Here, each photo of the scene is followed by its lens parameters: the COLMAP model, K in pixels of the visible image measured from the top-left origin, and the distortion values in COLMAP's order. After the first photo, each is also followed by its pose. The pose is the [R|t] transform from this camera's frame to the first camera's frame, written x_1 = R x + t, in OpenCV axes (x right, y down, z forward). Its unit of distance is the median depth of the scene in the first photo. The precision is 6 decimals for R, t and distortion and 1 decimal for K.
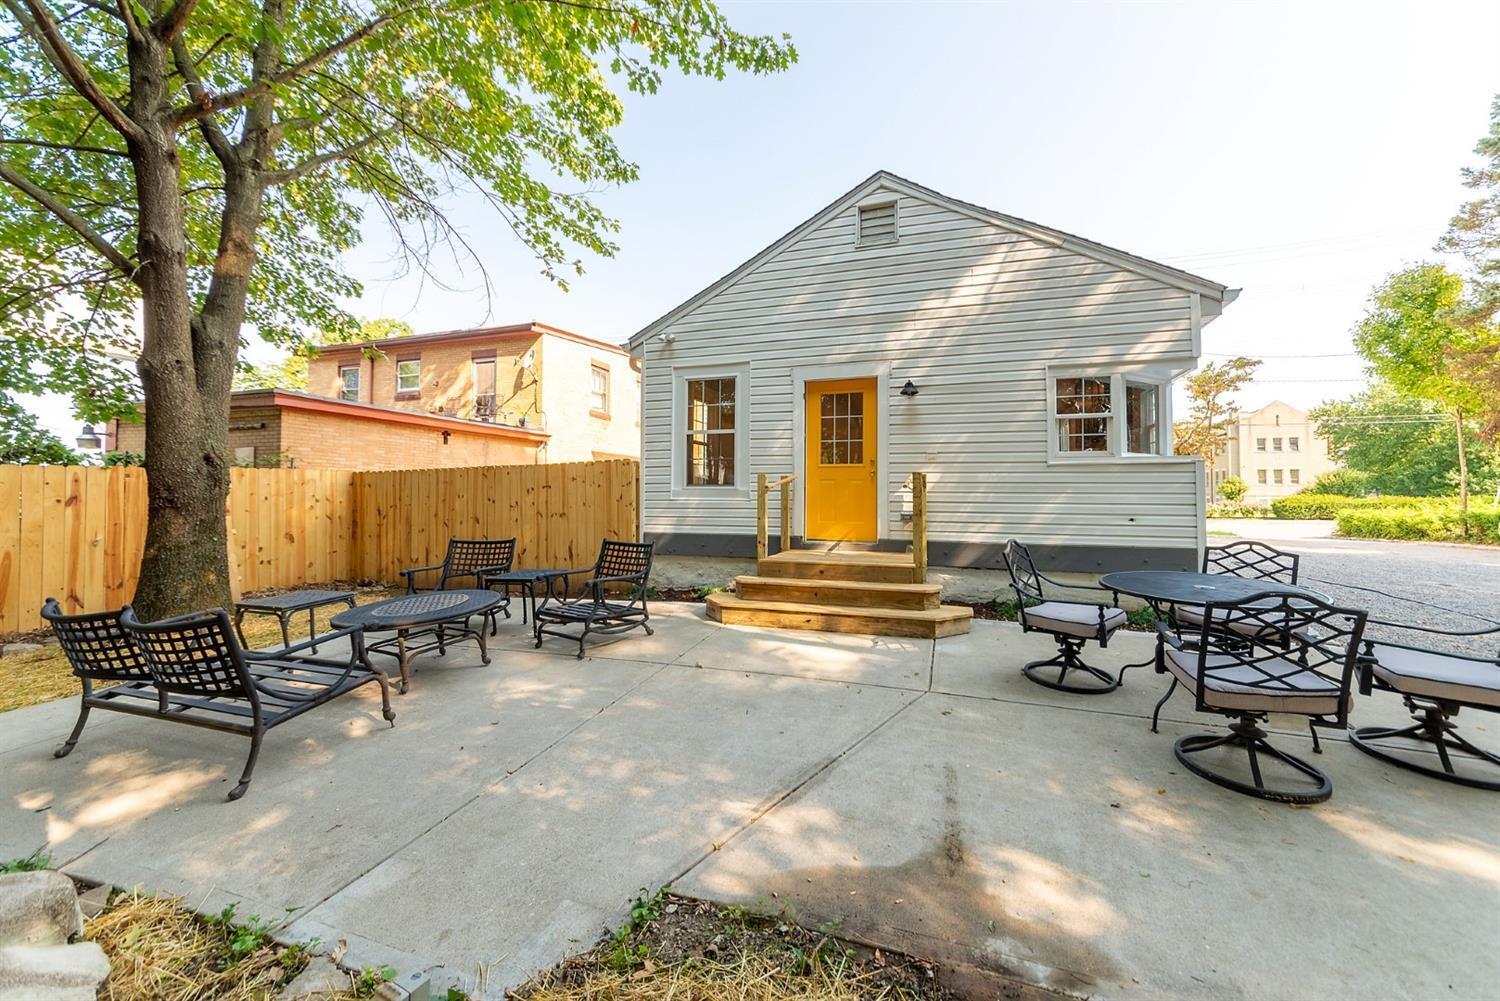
lens RADIAL K [[539.7, 0, 749.2], [0, 539.7, 490.2], [0, 0, 1]] dist [-0.000132, 0.000977]
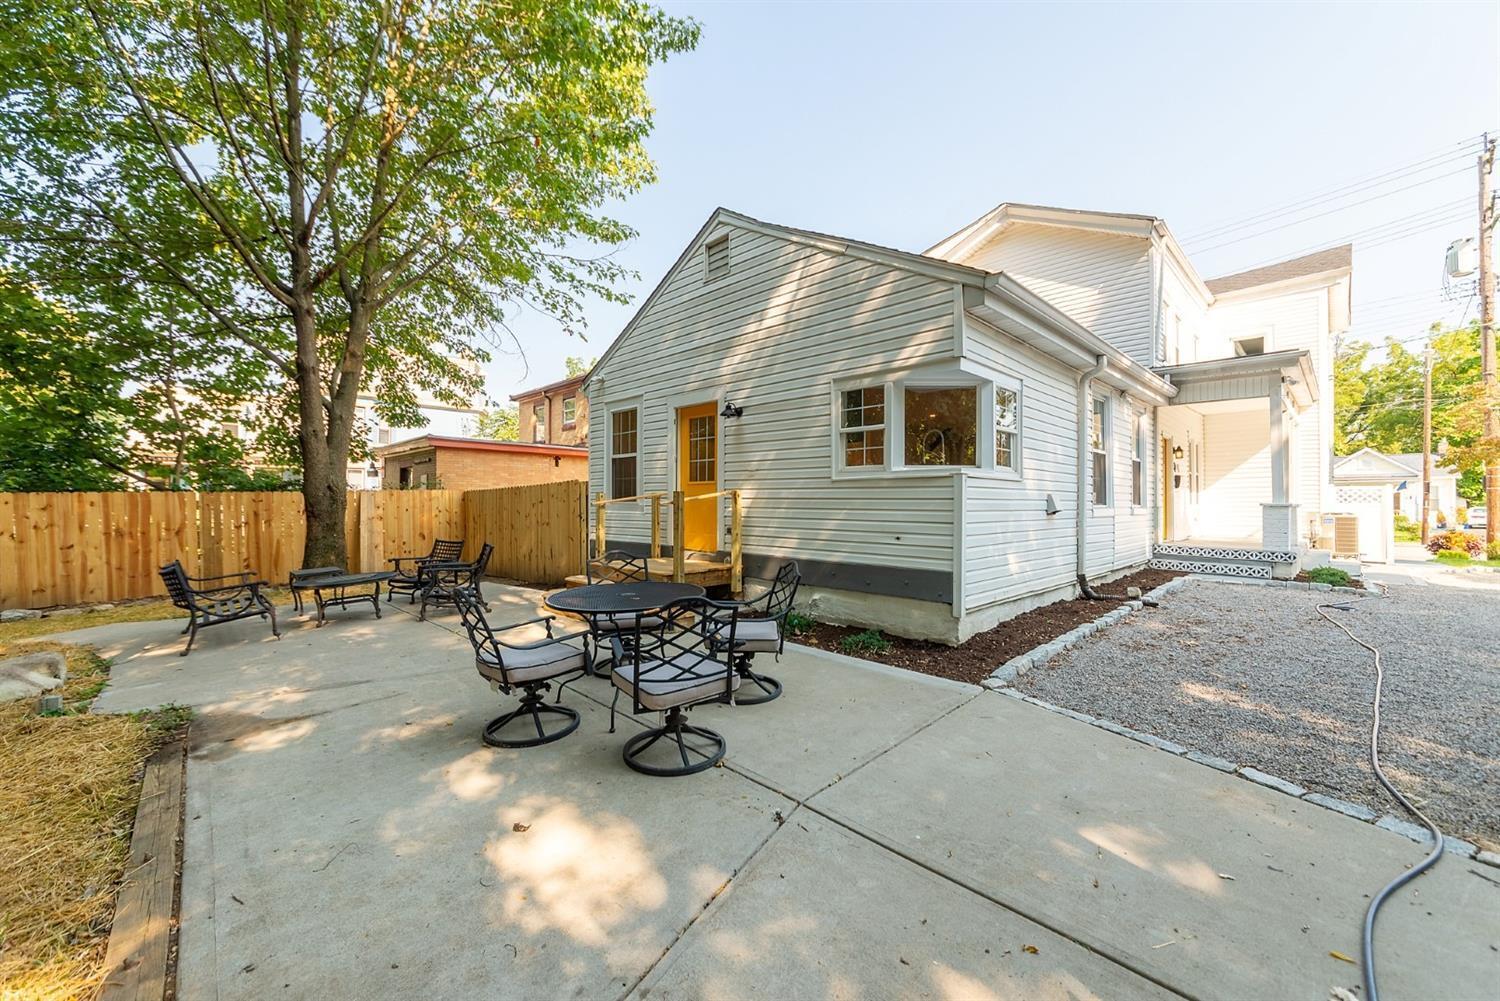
lens RADIAL K [[576.4, 0, 758.5], [0, 576.4, 506.2], [0, 0, 1]] dist [0.003234, -0.000219]
pose [[0.891155, 0.001635, -0.453695, 0.883210], [0.005557, 0.999879, 0.014517, -0.015848], [0.453664, -0.015458, 0.891039, 0.005744]]
